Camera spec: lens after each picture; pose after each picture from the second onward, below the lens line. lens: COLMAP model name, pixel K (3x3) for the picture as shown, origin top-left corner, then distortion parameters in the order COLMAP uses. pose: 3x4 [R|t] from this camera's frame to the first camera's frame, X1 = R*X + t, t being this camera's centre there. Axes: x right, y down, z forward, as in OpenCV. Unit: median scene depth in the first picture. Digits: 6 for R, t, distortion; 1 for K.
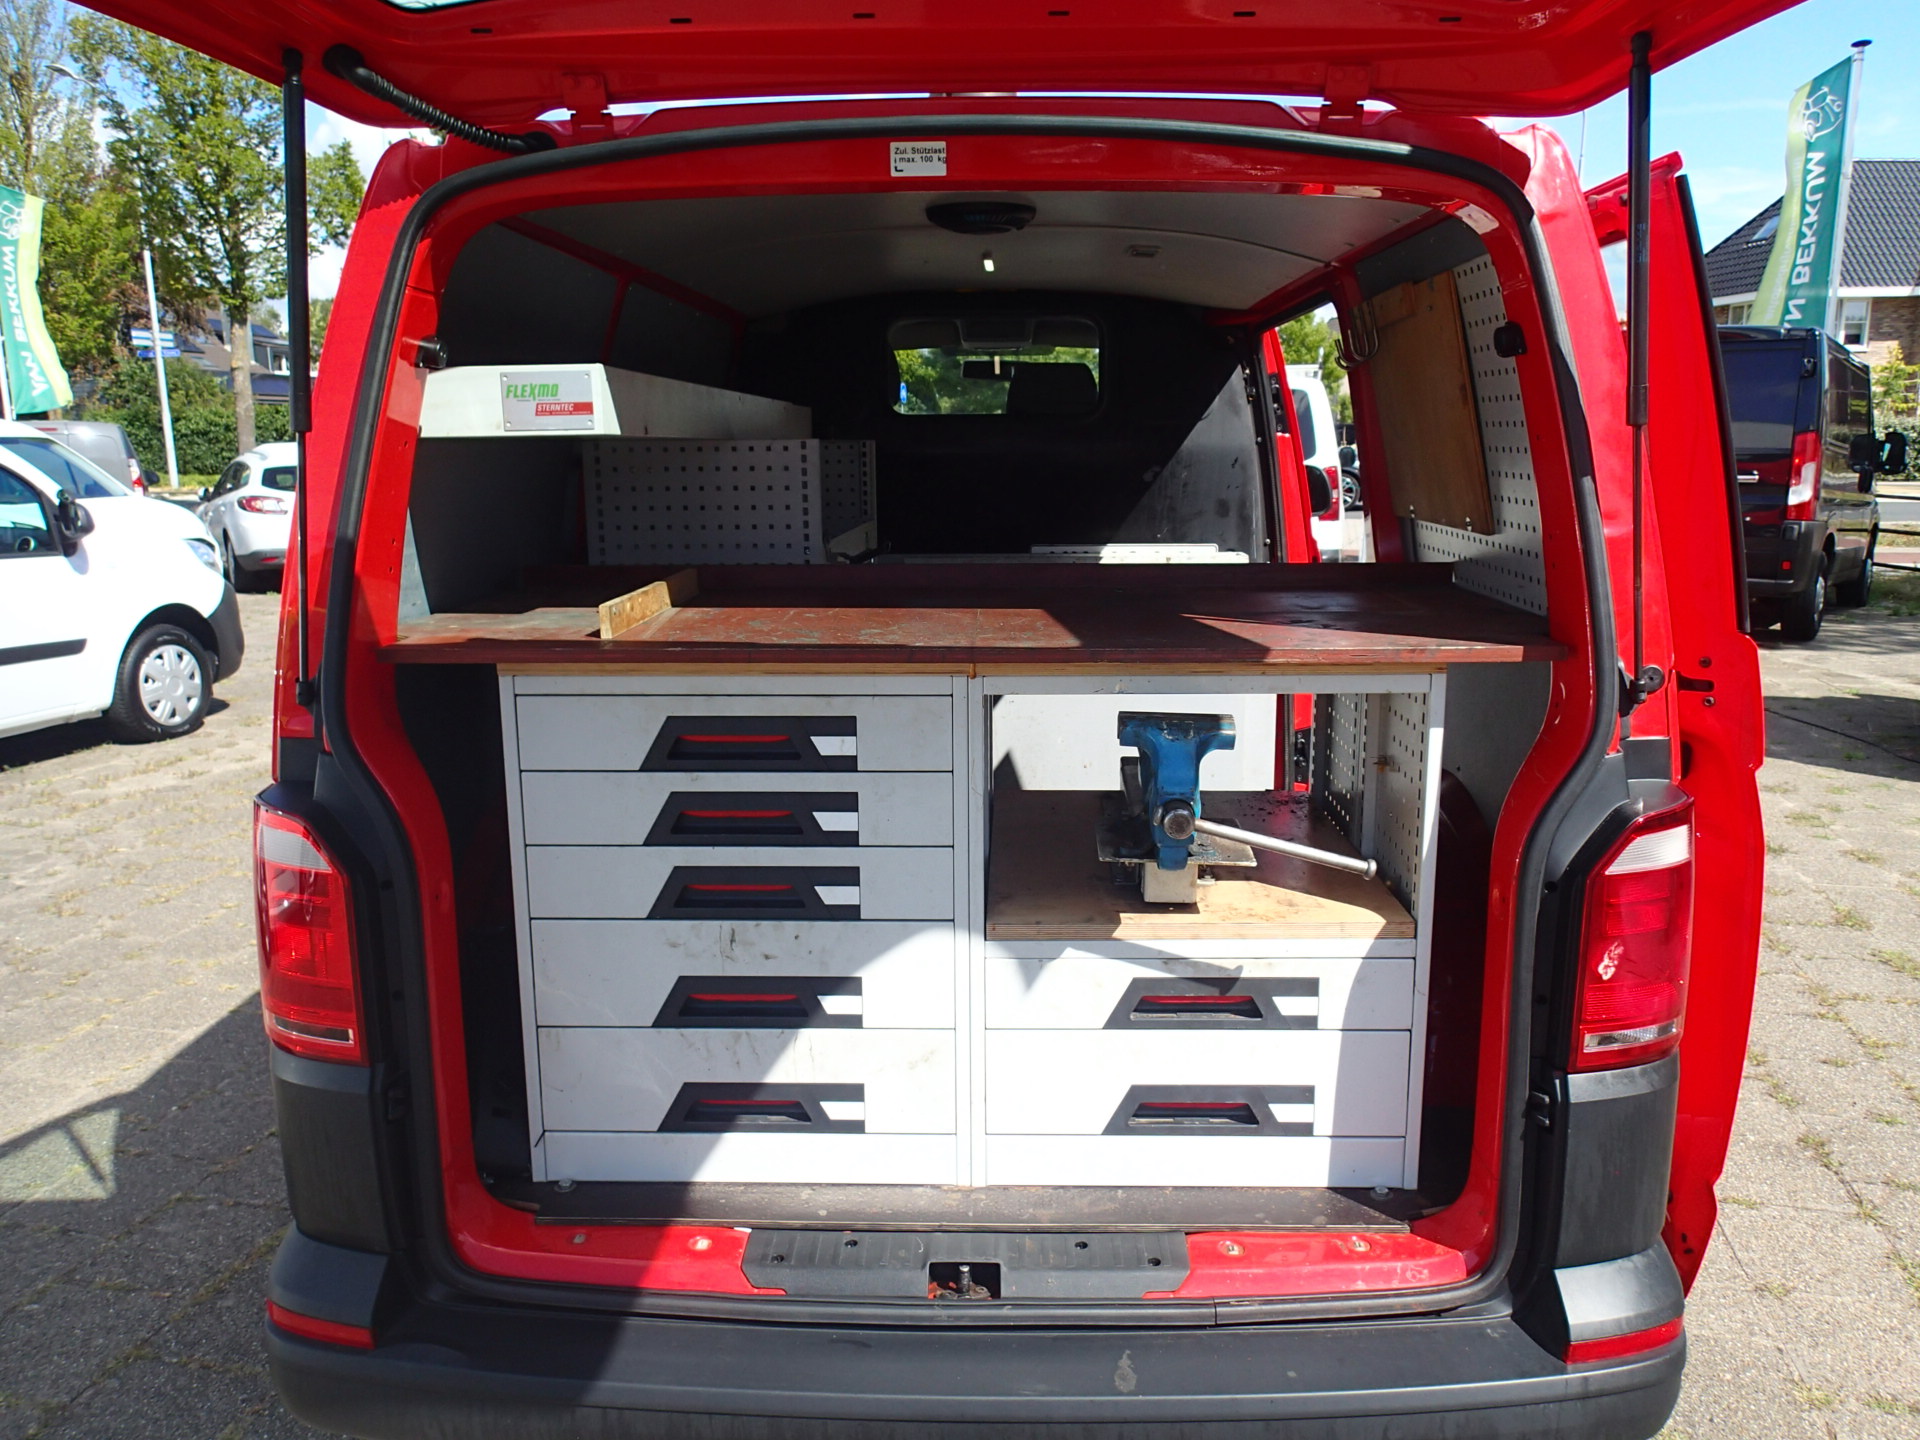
lens RADIAL K [[1434.9, 0, 977.8], [0, 1434.9, 715.8], [0, 0, 1]] dist [0.000827, 0.001669]
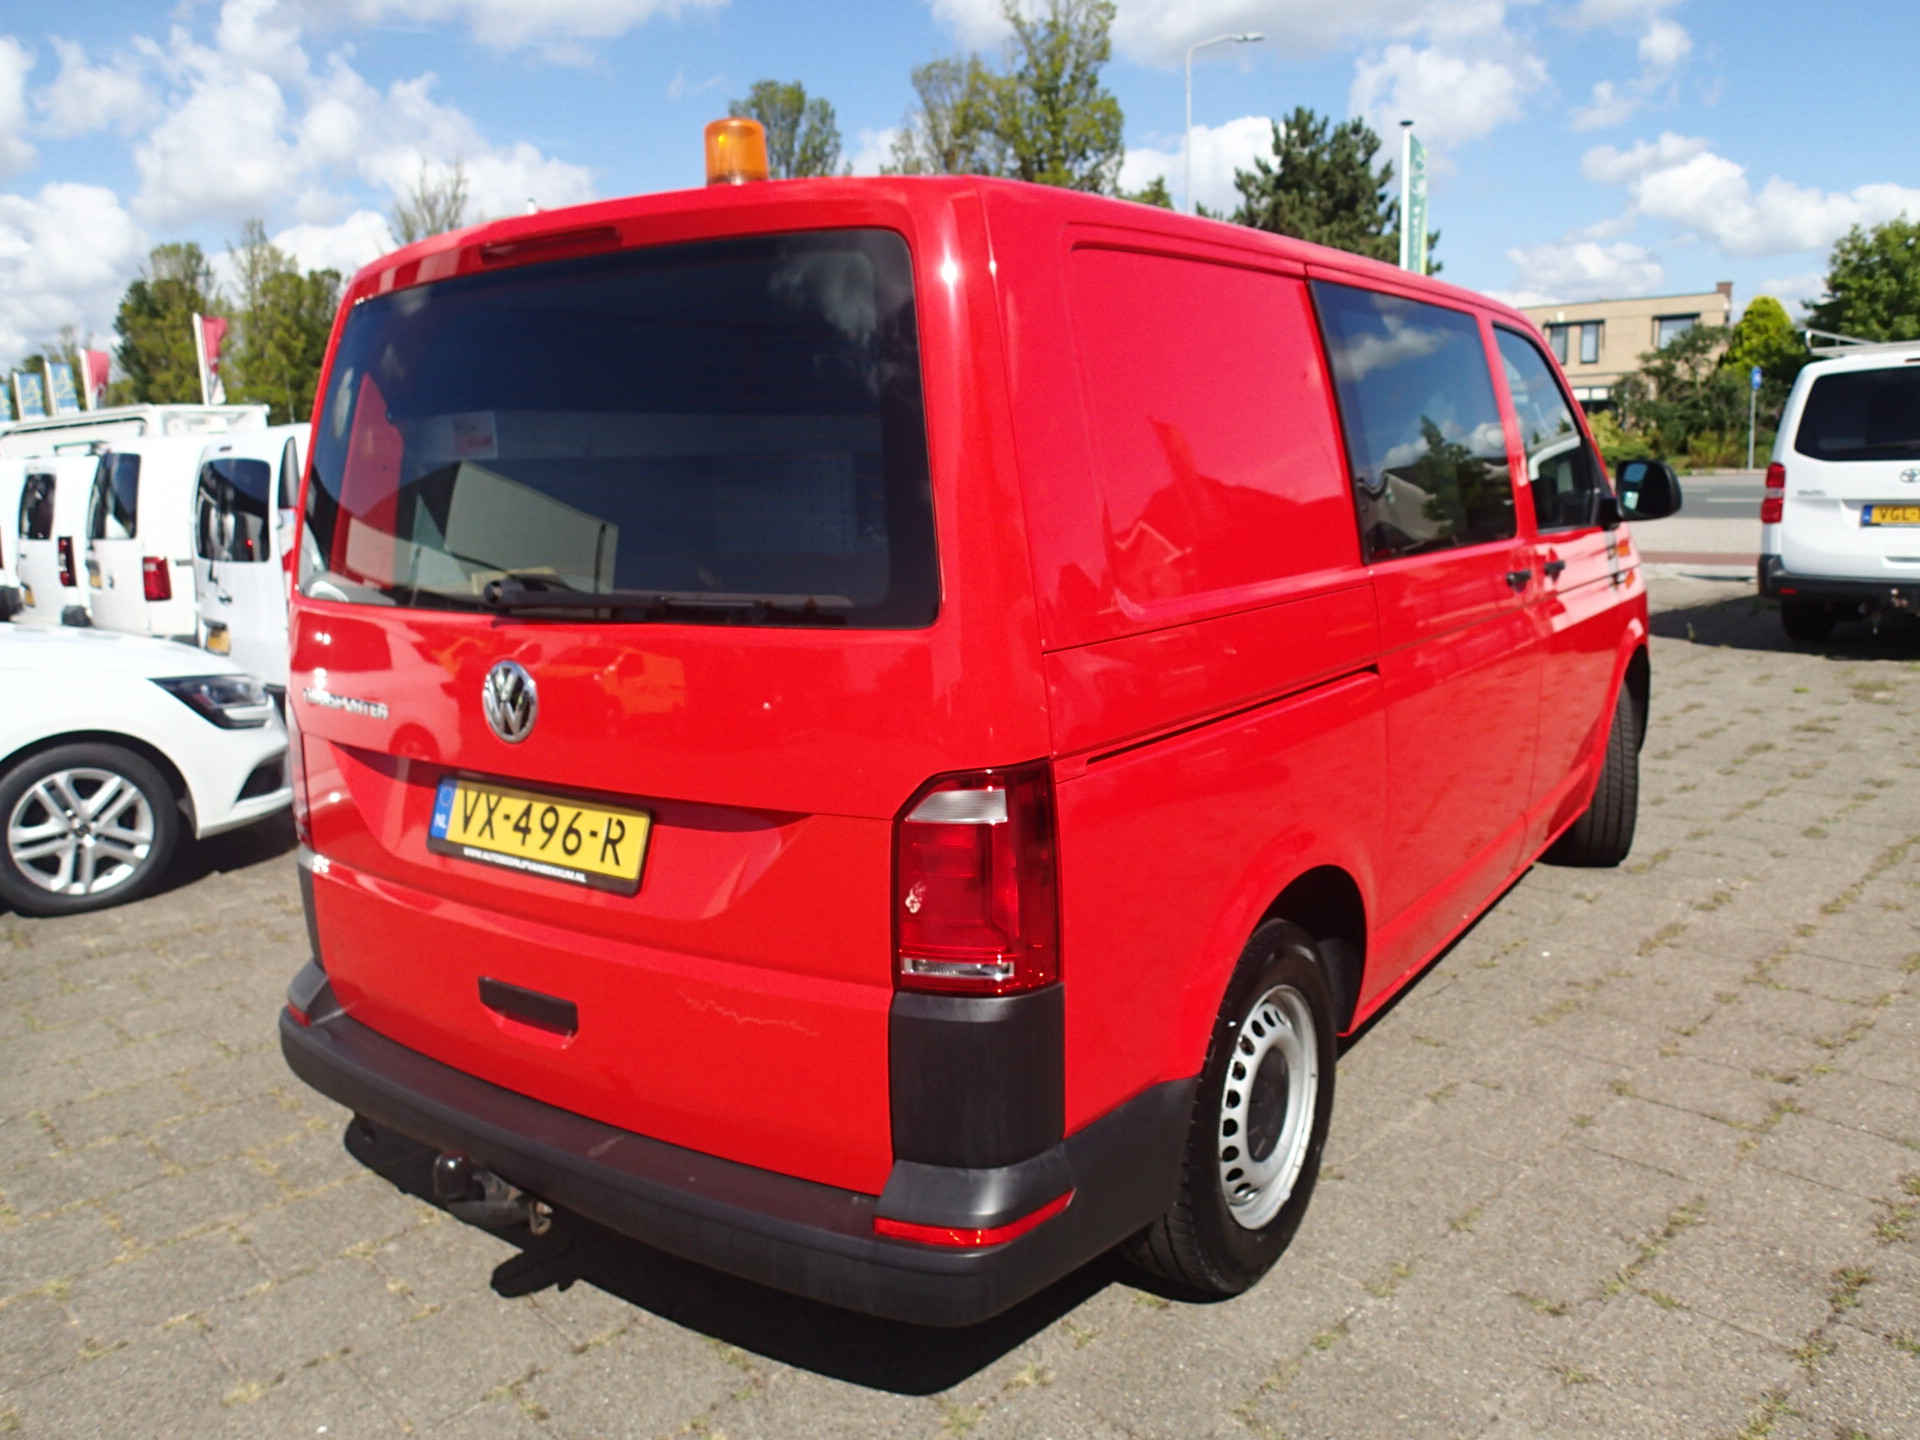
lens RADIAL K [[1431.0, 0, 976.9], [0, 1431.0, 720.9], [0, 0, 1]] dist [-0.001961, -0.001863]
pose [[0.837948, 0.080887, -0.539722, 0.249747], [-0.078909, 0.996521, 0.026837, -0.001623], [0.540015, 0.020101, 0.841415, 0.010451]]
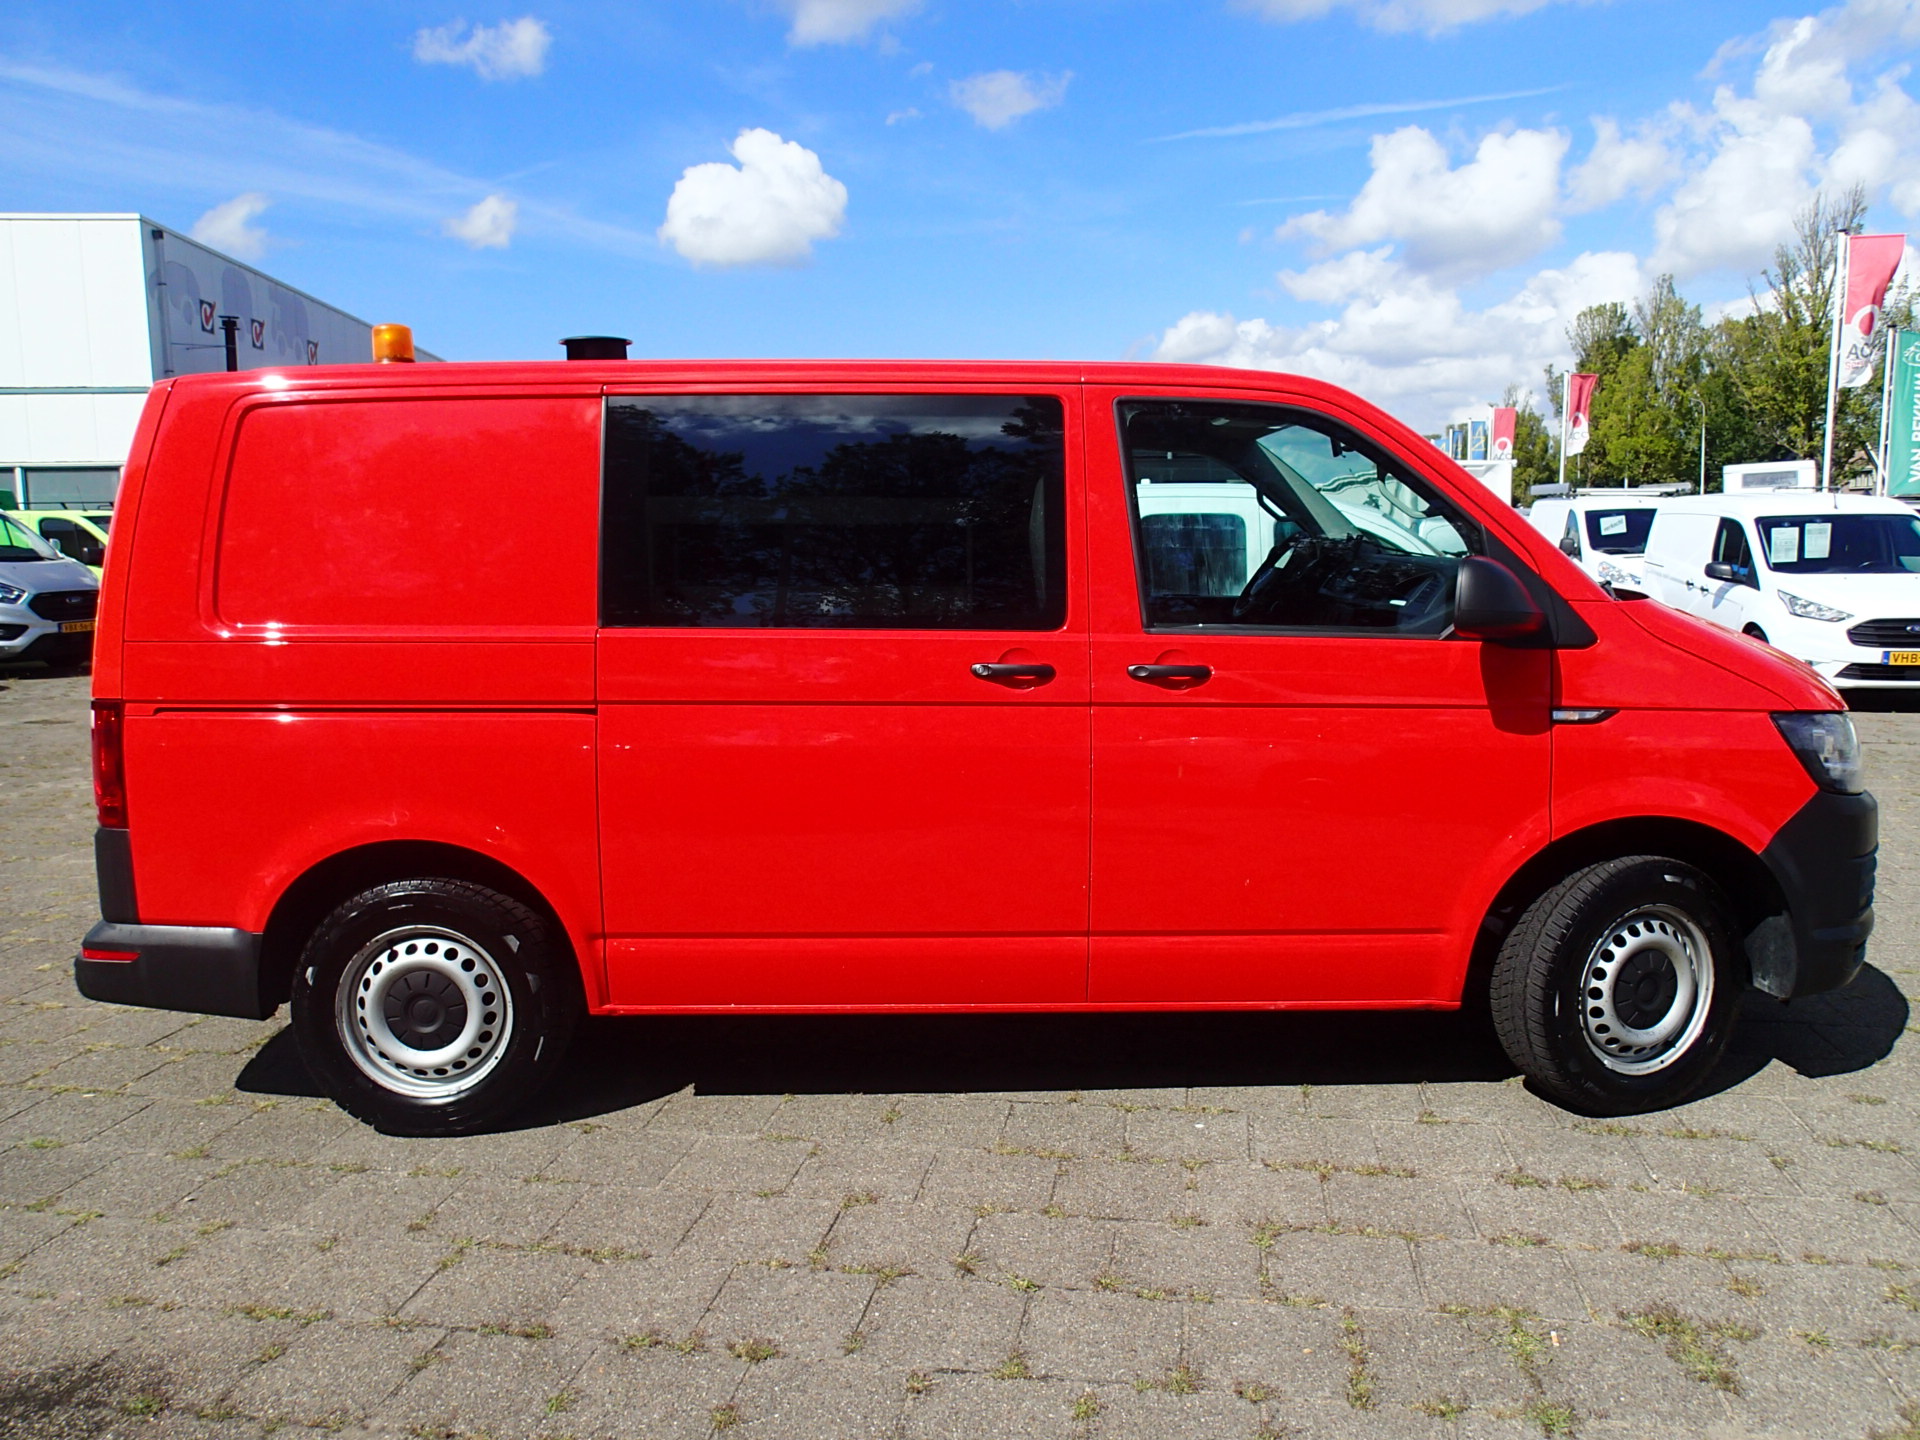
lens RADIAL K [[1462.3, 0, 963.8], [0, 1462.3, 724.0], [0, 0, 1]] dist [-0.006032, -0.000045]
pose [[0.023941, 0.135390, -0.990503, 0.607162], [-0.183020, 0.974636, 0.128797, -0.091349], [0.982818, 0.178198, 0.048112, 0.498577]]
